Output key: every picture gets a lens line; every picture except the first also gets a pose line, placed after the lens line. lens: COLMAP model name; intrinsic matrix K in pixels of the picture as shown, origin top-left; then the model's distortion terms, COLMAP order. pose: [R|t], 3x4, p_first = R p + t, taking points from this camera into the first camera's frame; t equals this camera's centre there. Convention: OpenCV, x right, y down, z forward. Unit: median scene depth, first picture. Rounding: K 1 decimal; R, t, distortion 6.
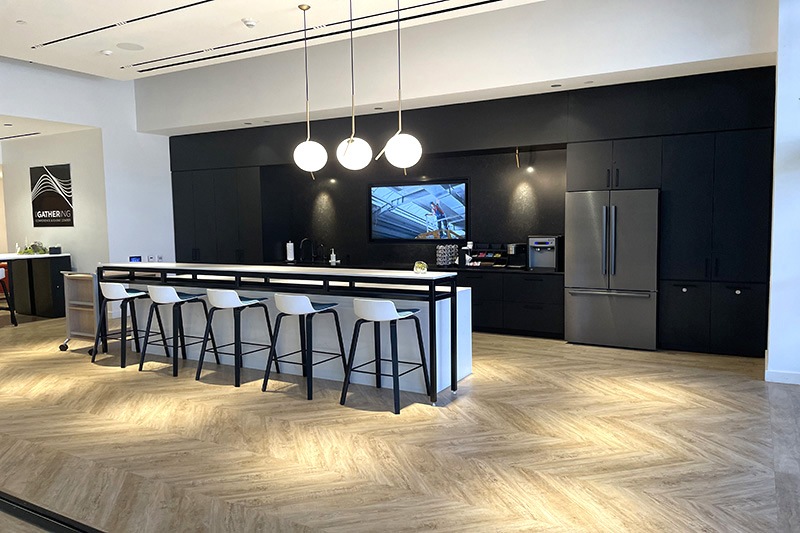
lens RADIAL K [[615.8, 0, 383.8], [0, 615.8, 267.6], [0, 0, 1]] dist [0.102430, -0.136808]
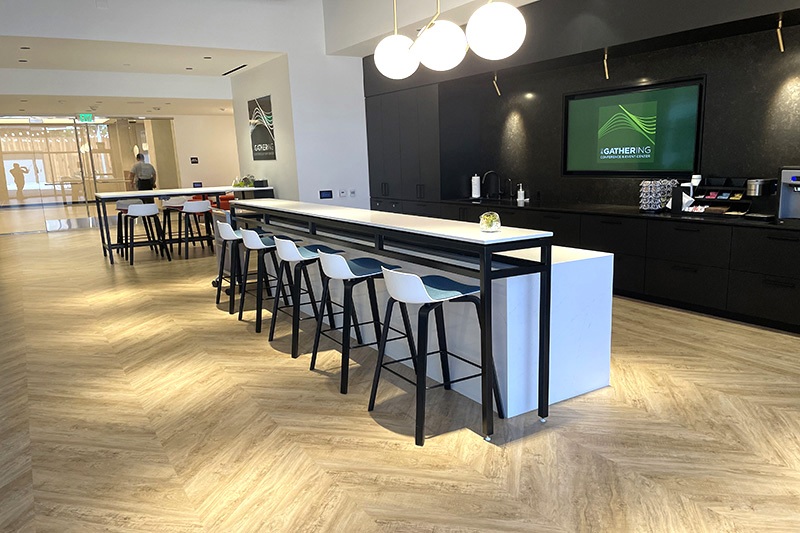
lens RADIAL K [[615.8, 0, 383.8], [0, 615.8, 267.6], [0, 0, 1]] dist [0.102430, -0.136808]
pose [[0.886042, 0.069754, -0.458327, 0.170894], [-0.018261, 0.993100, 0.115840, -0.016179], [0.463245, -0.094270, 0.881202, 0.258156]]
